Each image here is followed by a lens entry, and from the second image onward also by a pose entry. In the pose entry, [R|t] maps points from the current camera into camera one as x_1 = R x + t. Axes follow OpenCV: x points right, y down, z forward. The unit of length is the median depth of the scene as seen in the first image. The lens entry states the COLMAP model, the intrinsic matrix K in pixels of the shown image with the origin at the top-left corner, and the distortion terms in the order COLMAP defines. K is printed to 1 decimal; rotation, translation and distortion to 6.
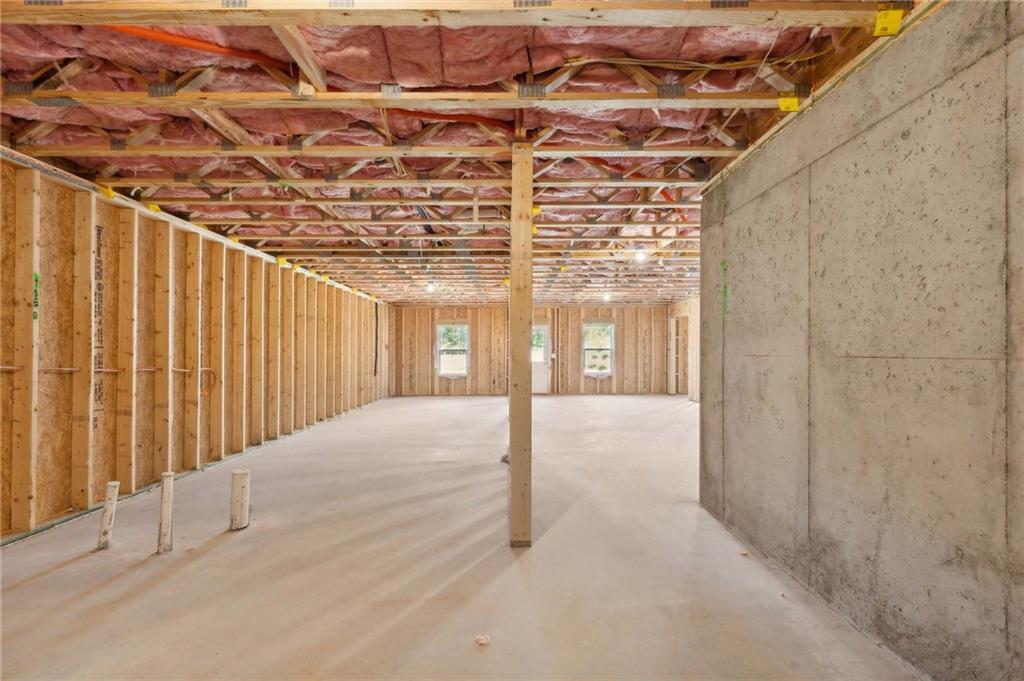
lens RADIAL K [[431.4, 0, 513.9], [0, 431.4, 349.3], [0, 0, 1]] dist [-0.004187, -0.000147]
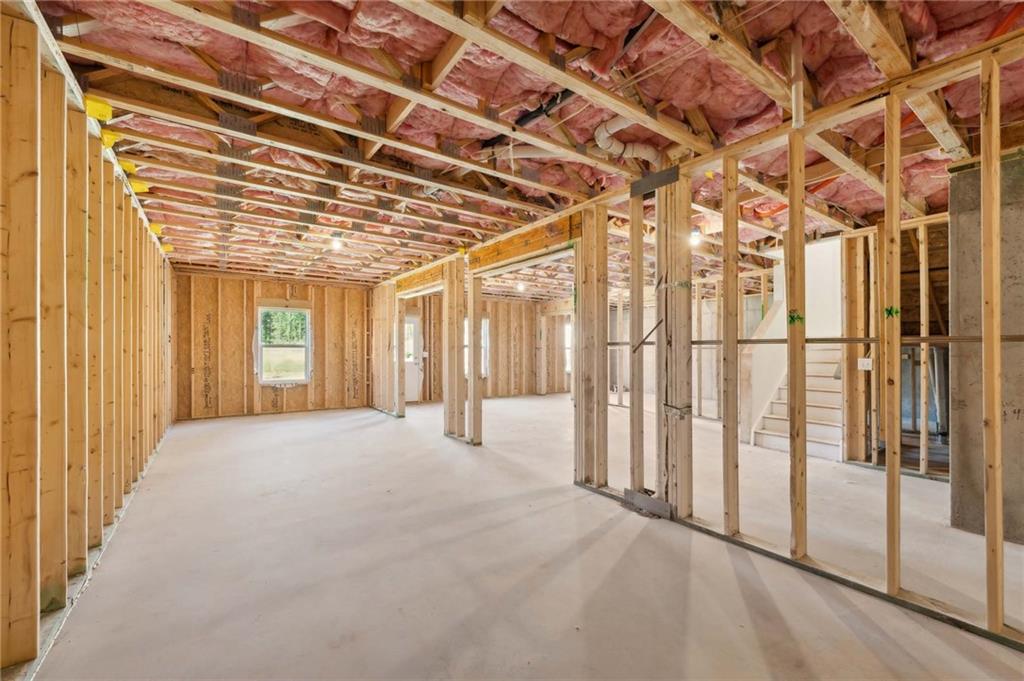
lens RADIAL K [[431.4, 0, 539.8], [0, 431.4, 353.4], [0, 0, 1]] dist [-0.004187, -0.000147]
pose [[0.804008, 0.006536, 0.594582, -0.215876], [-0.014868, 0.999848, 0.009114, 0.002644], [-0.594432, -0.016168, 0.803983, 0.220563]]
